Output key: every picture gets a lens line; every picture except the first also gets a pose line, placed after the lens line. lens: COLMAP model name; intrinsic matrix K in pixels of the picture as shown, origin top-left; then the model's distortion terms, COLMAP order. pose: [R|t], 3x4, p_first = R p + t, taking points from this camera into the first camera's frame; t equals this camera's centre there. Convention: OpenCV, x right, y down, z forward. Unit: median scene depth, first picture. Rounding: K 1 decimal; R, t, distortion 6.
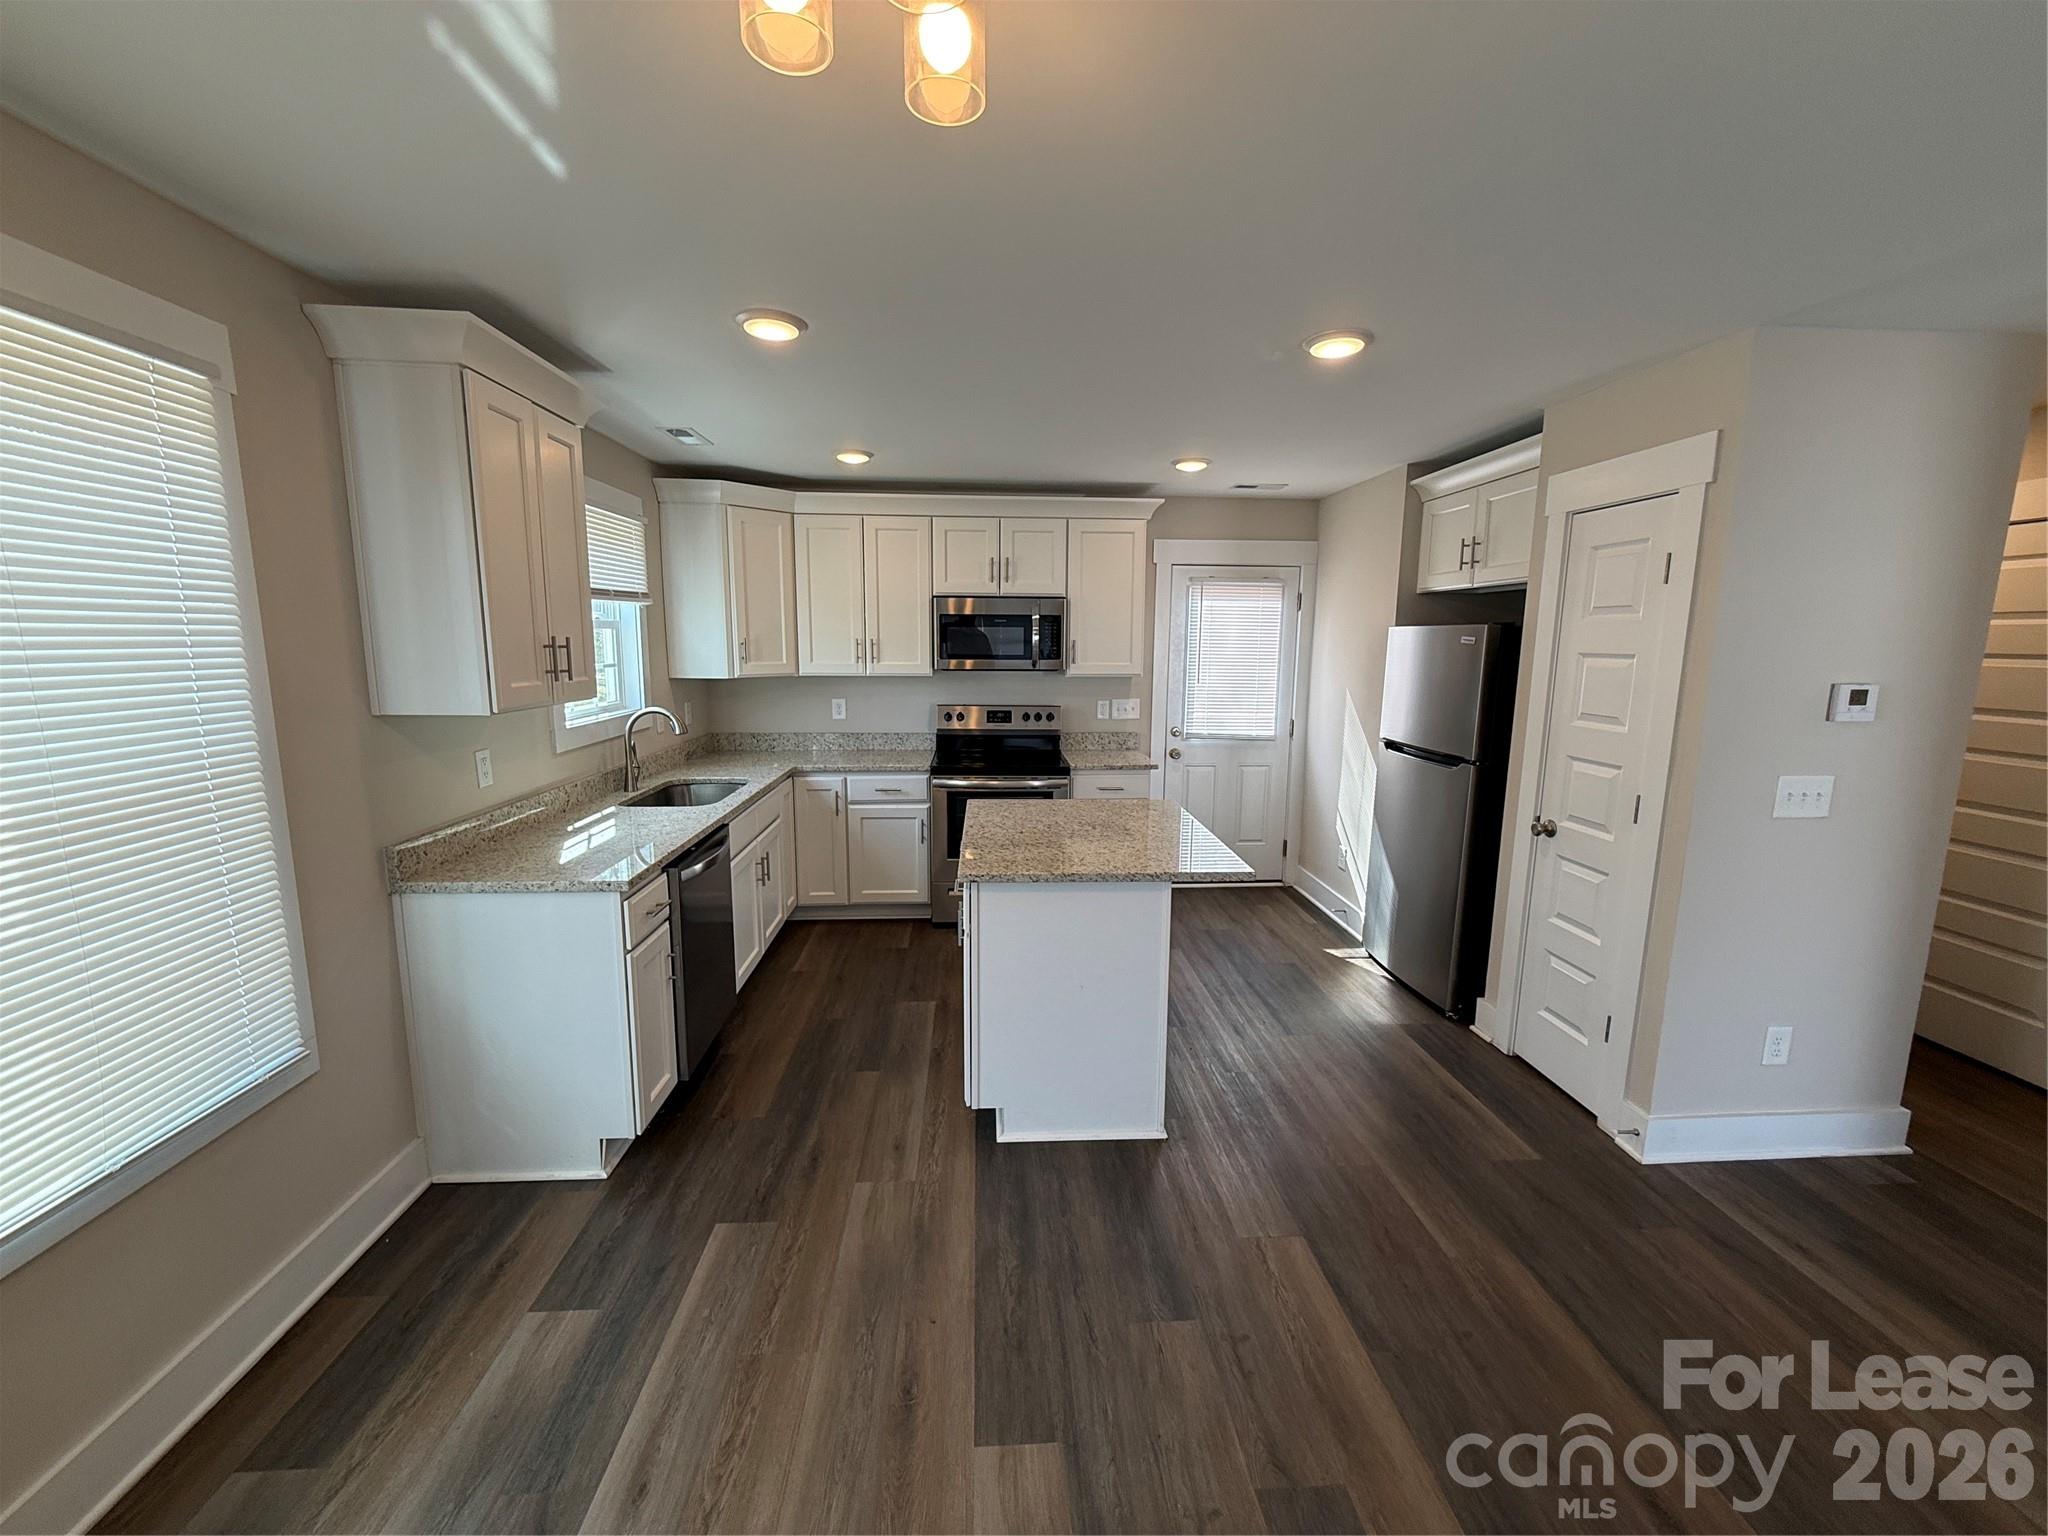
lens RADIAL K [[816.7, 0, 1026.8], [0, 816.7, 765.9], [0, 0, 1]] dist [0.001858, -0.000031]
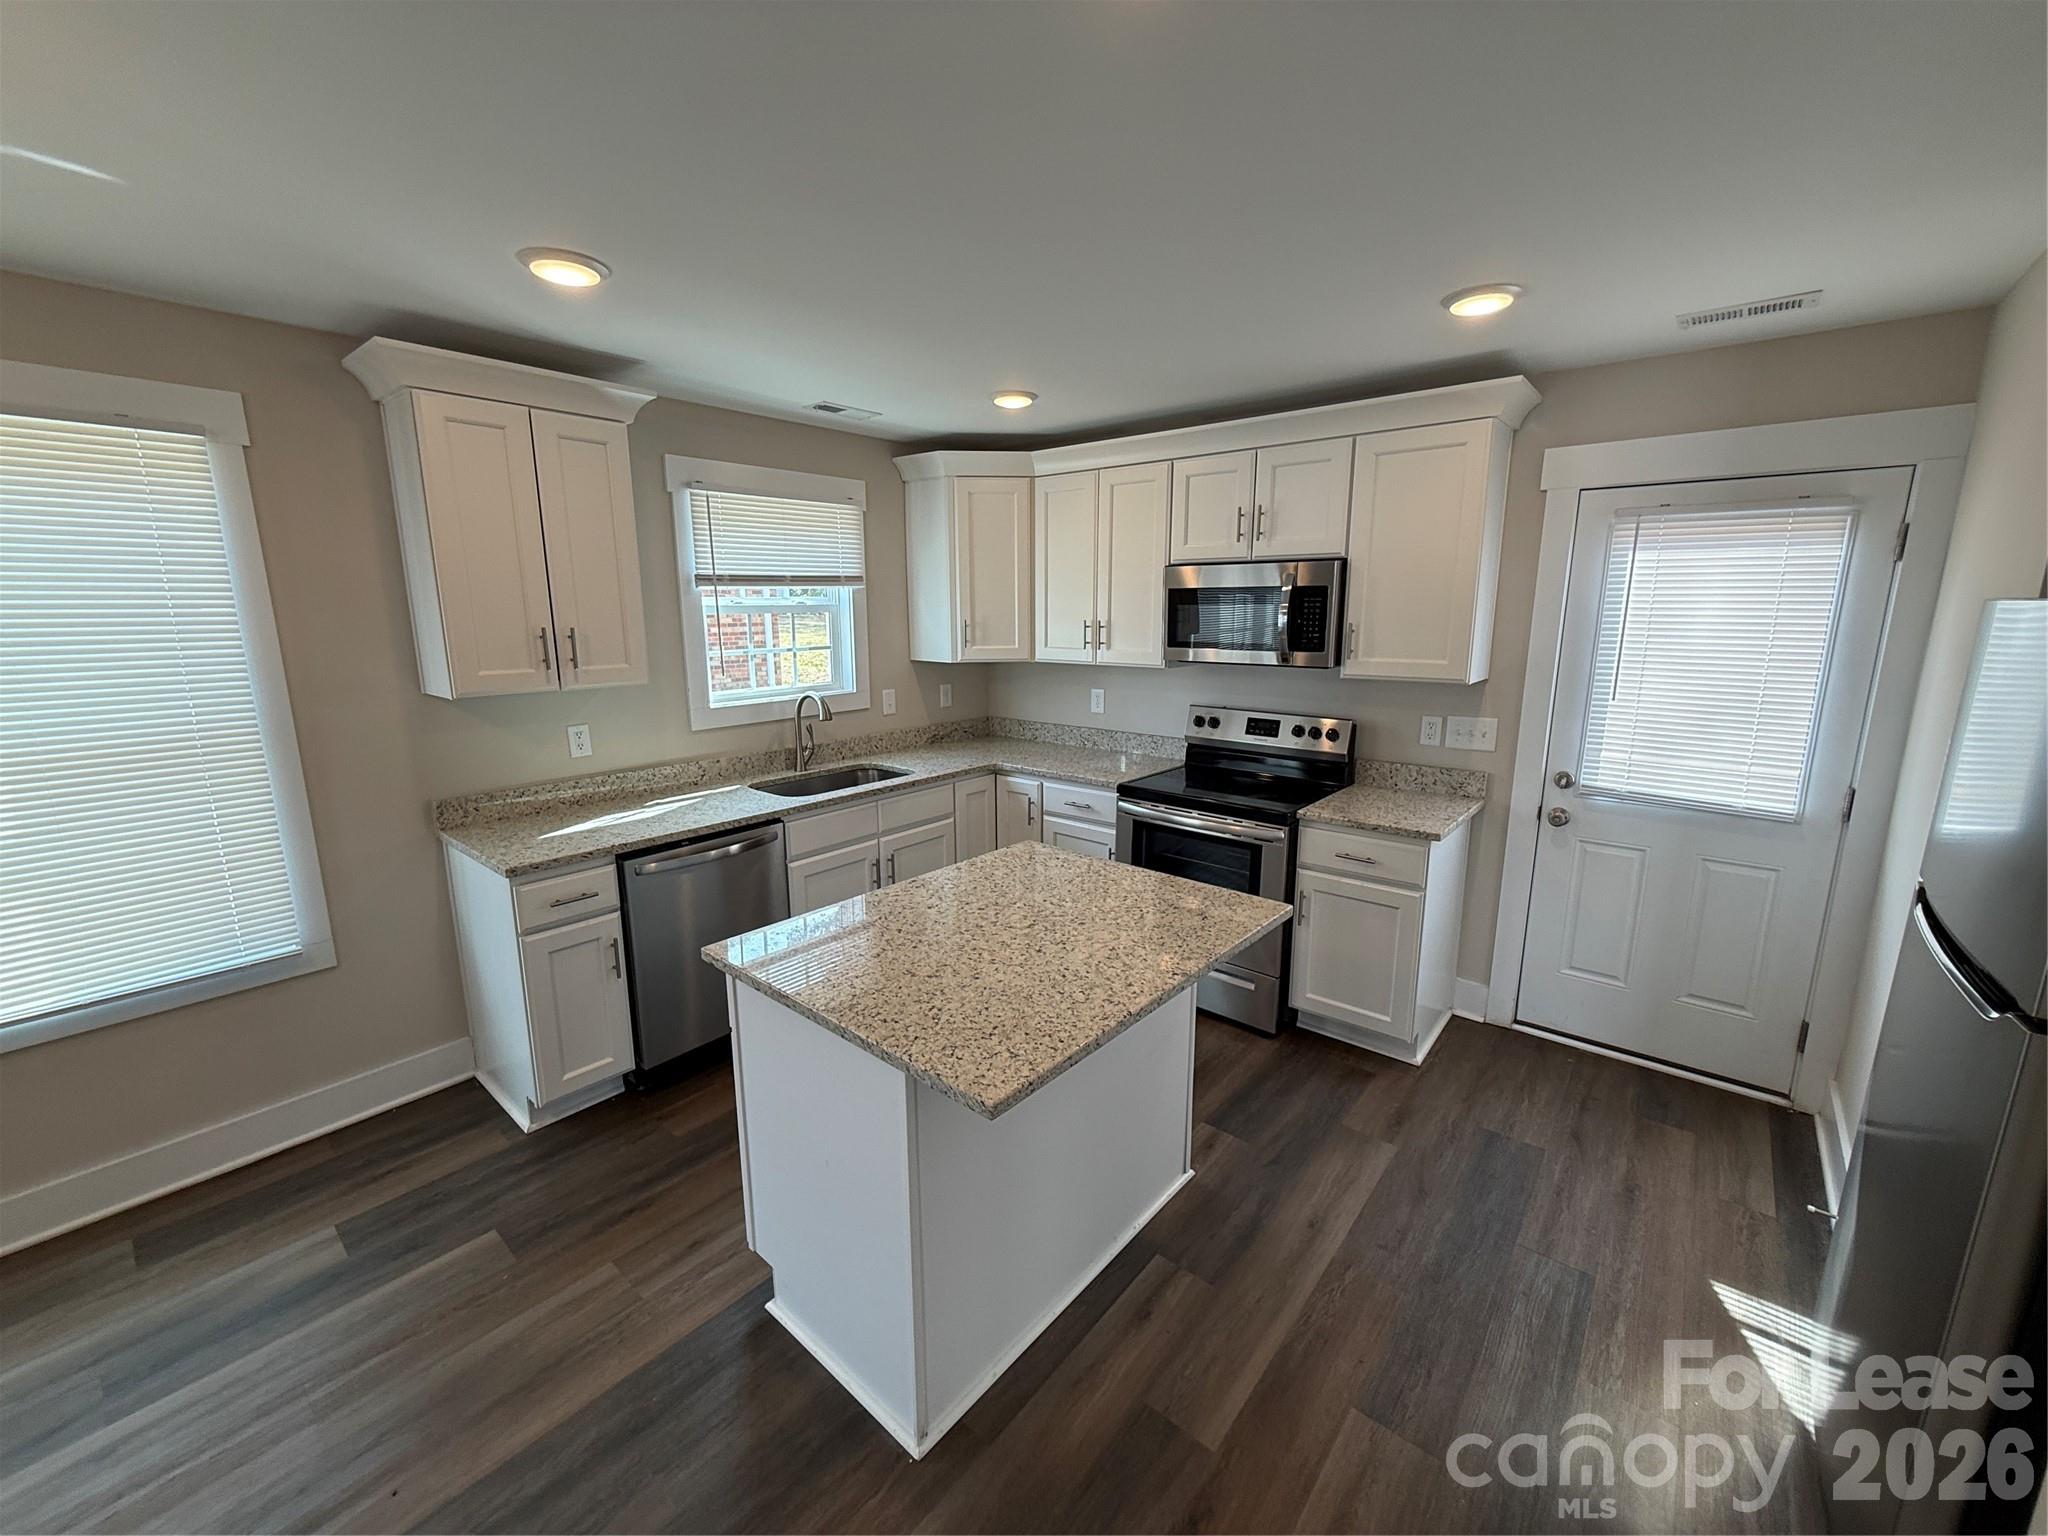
lens RADIAL K [[816.7, 0, 1025.5], [0, 816.7, 765.9], [0, 0, 1]] dist [0.001858, -0.000031]
pose [[0.722667, 0.124141, -0.679957, 0.350326], [-0.098322, 0.992198, 0.076650, -0.068560], [0.684168, 0.011462, 0.729234, 0.362547]]
